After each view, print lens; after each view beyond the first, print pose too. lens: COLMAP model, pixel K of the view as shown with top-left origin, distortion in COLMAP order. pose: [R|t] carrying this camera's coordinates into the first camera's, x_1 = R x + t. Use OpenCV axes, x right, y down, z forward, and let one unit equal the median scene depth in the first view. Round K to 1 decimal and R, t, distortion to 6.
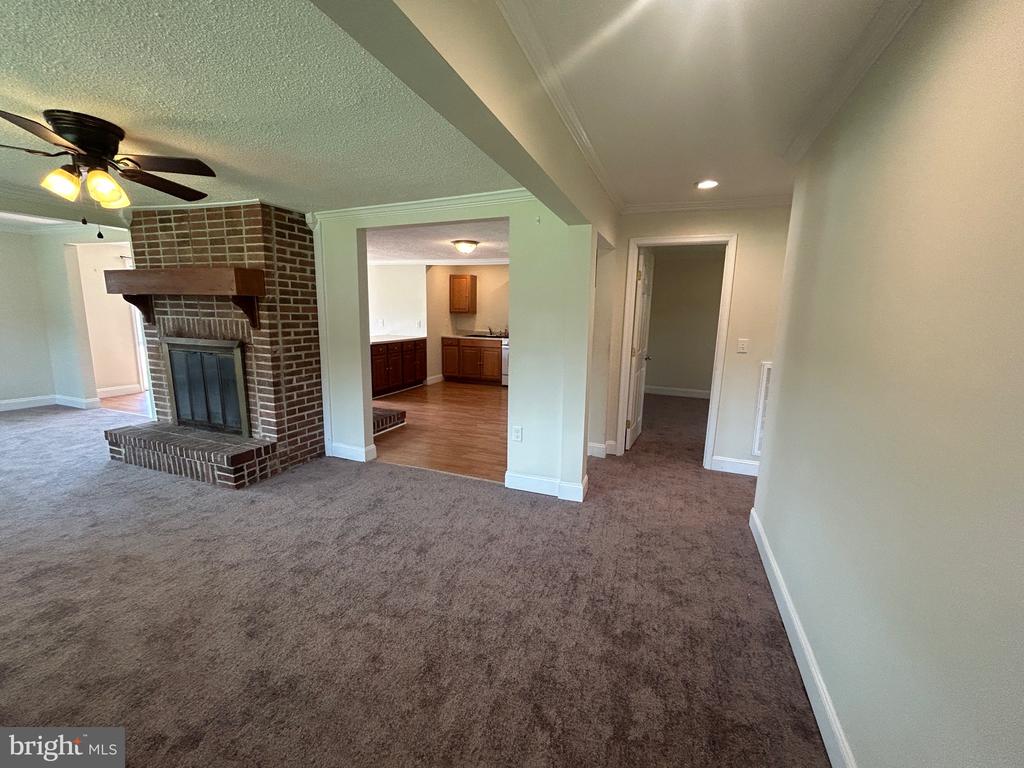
lens RADIAL K [[414.5, 0, 511.8], [0, 414.5, 382.5], [0, 0, 1]] dist [-0.001285, 0.000743]
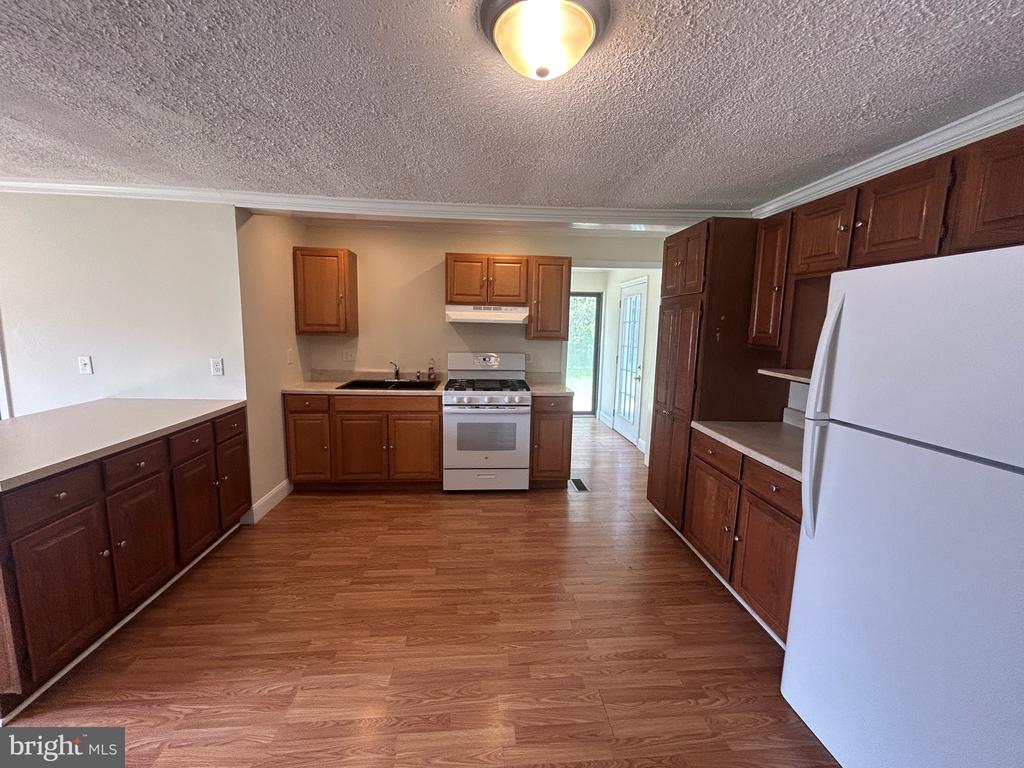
lens RADIAL K [[414.5, 0, 511.0], [0, 414.5, 381.4], [0, 0, 1]] dist [-0.001285, 0.000743]
pose [[0.897023, -0.058534, 0.438090, -0.338250], [0.072713, 0.997230, -0.015643, -0.229104], [-0.435961, 0.045887, 0.898795, 1.224880]]
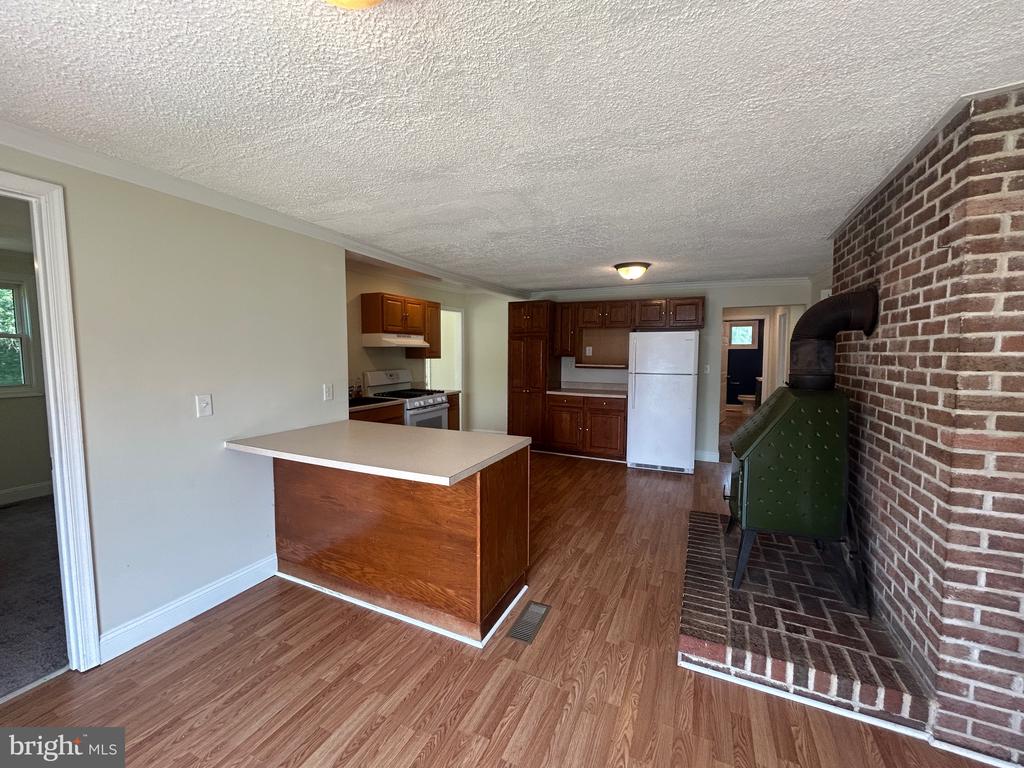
lens RADIAL K [[414.5, 0, 510.9], [0, 414.5, 382.2], [0, 0, 1]] dist [-0.001285, 0.000743]
pose [[0.062866, -0.094826, 0.993507, -1.325701], [0.172708, 0.981491, 0.082751, -0.338398], [-0.982965, 0.166385, 0.078080, 1.760397]]
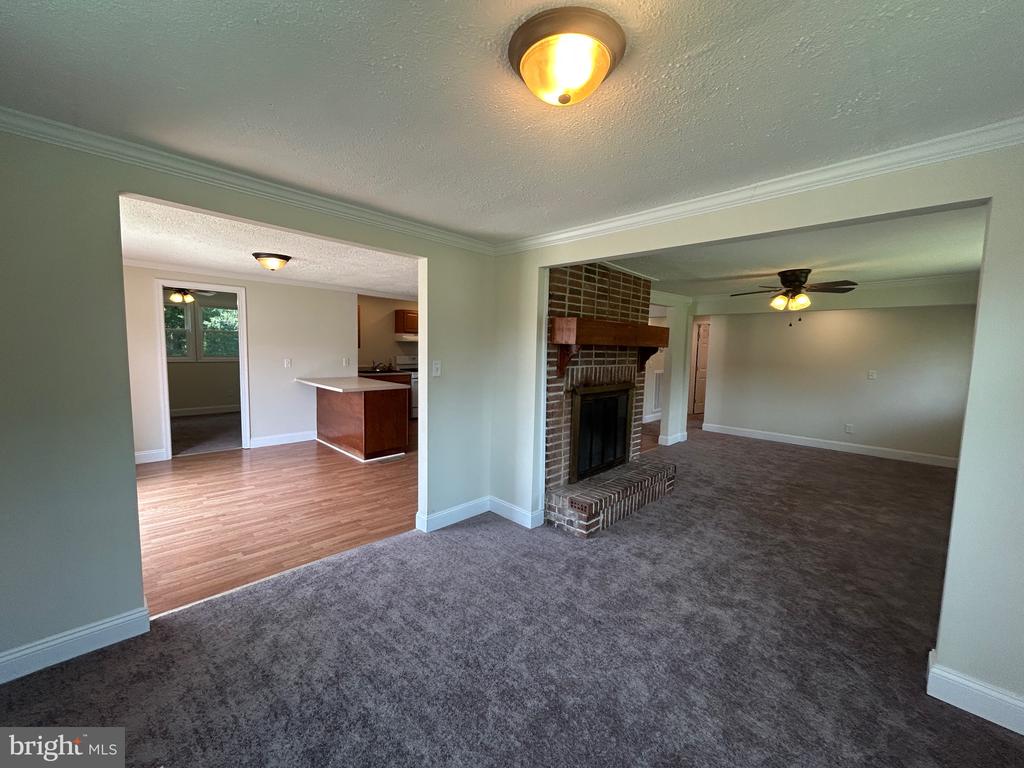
lens RADIAL K [[414.5, 0, 508.7], [0, 414.5, 382.8], [0, 0, 1]] dist [-0.001285, 0.000743]
pose [[0.396790, -0.094693, 0.913012, -1.889751], [0.140647, 0.989191, 0.041470, -0.198212], [-0.907070, 0.111958, 0.405819, 0.819264]]
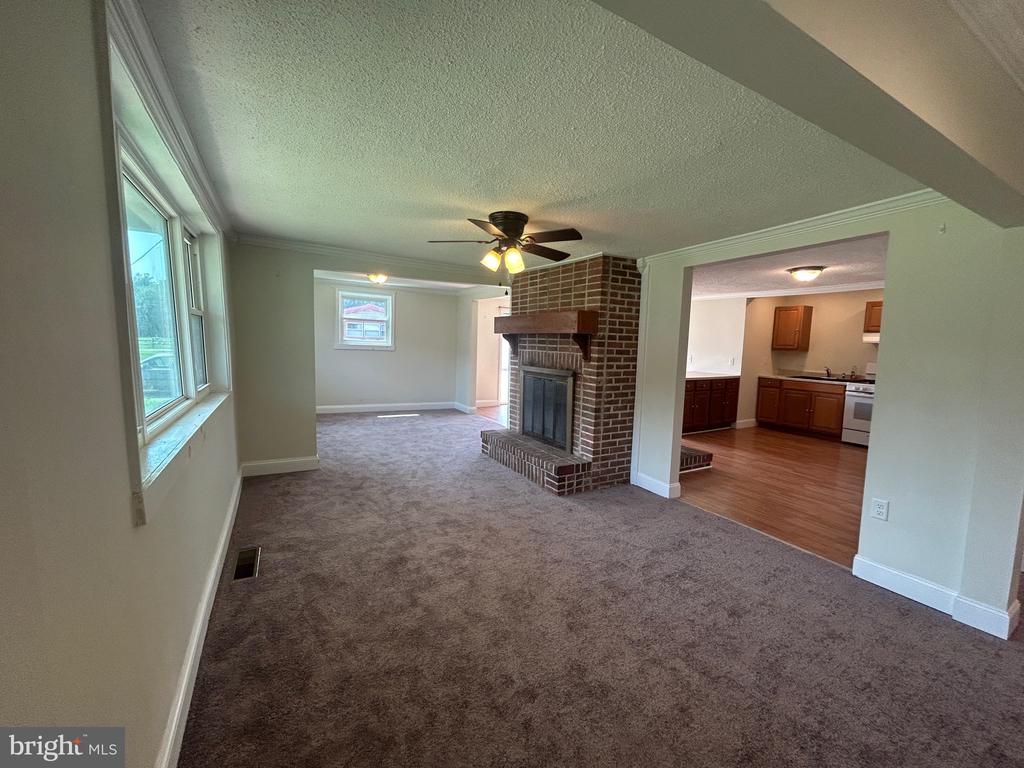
lens RADIAL K [[414.5, 0, 512.2], [0, 414.5, 383.0], [0, 0, 1]] dist [-0.001285, 0.000743]
pose [[0.772547, 0.062125, -0.631911, -0.036859], [-0.115023, 0.992429, -0.043055, 0.004767], [0.624453, 0.105946, 0.773844, -0.026232]]
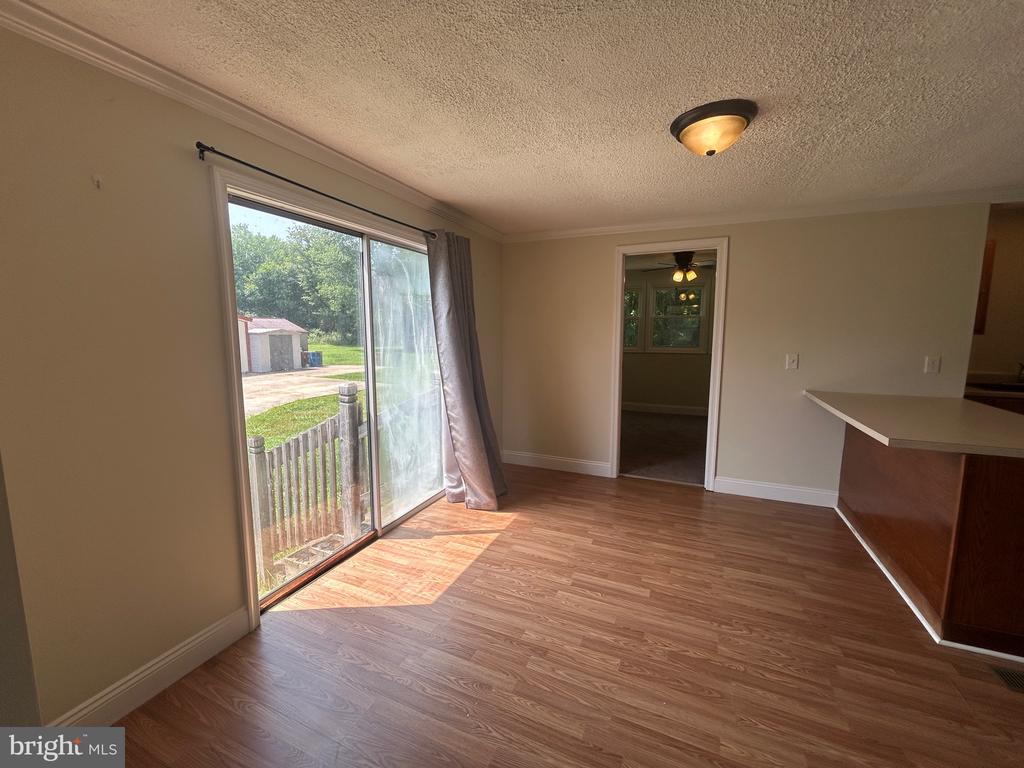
lens RADIAL K [[414.5, 0, 509.1], [0, 414.5, 384.6], [0, 0, 1]] dist [-0.001285, 0.000743]
pose [[0.998854, -0.020869, -0.043071, -1.310239], [0.019027, 0.998905, -0.042739, -0.253223], [0.043915, 0.041870, 0.998157, 1.333725]]
